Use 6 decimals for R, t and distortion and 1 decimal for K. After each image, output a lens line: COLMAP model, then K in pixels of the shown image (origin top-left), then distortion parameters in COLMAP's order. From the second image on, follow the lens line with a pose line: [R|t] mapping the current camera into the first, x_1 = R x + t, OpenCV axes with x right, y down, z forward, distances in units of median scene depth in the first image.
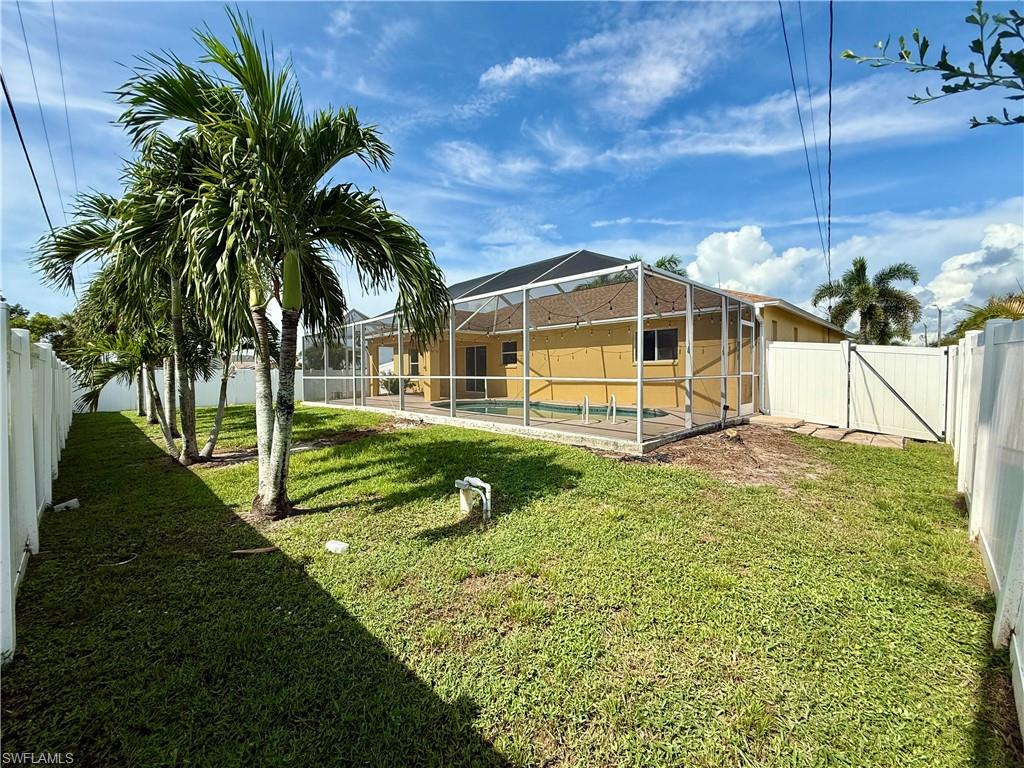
lens RADIAL K [[408.2, 0, 508.1], [0, 408.2, 384.1], [0, 0, 1]] dist [-0.000571, 0.000177]
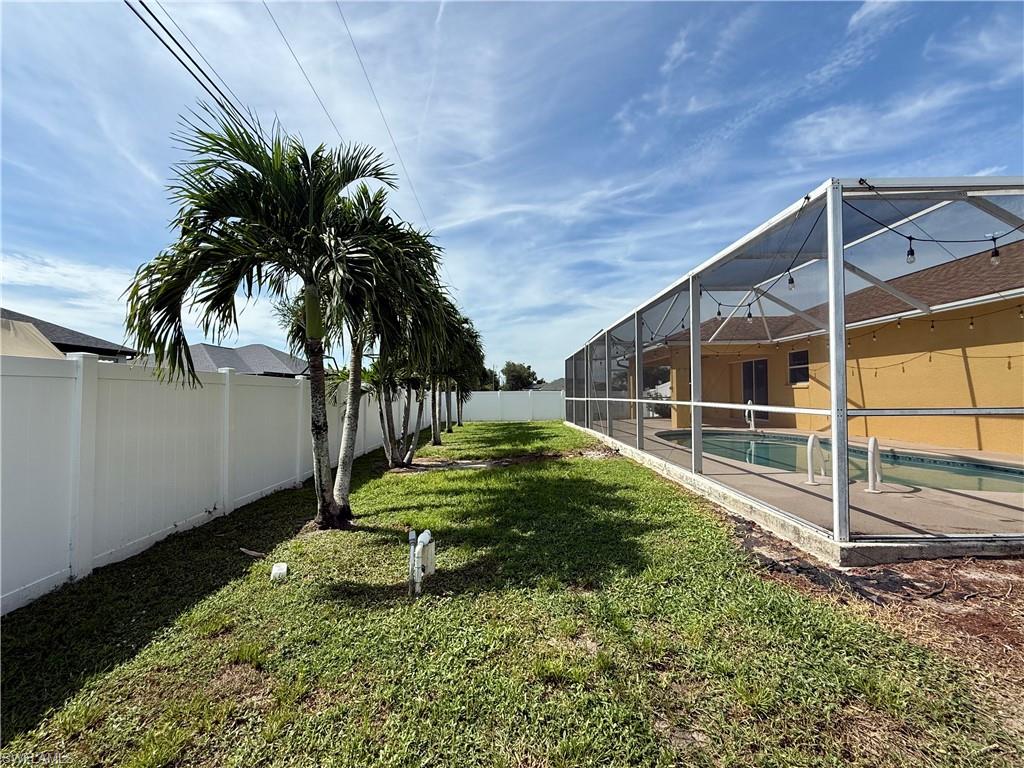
lens RADIAL K [[408.2, 0, 510.8], [0, 408.2, 387.2], [0, 0, 1]] dist [-0.000571, 0.000177]
pose [[0.716789, -0.010776, -0.697206, 0.135597], [-0.019475, 0.999181, -0.035465, -0.005312], [0.697018, 0.038999, 0.715993, 0.129613]]
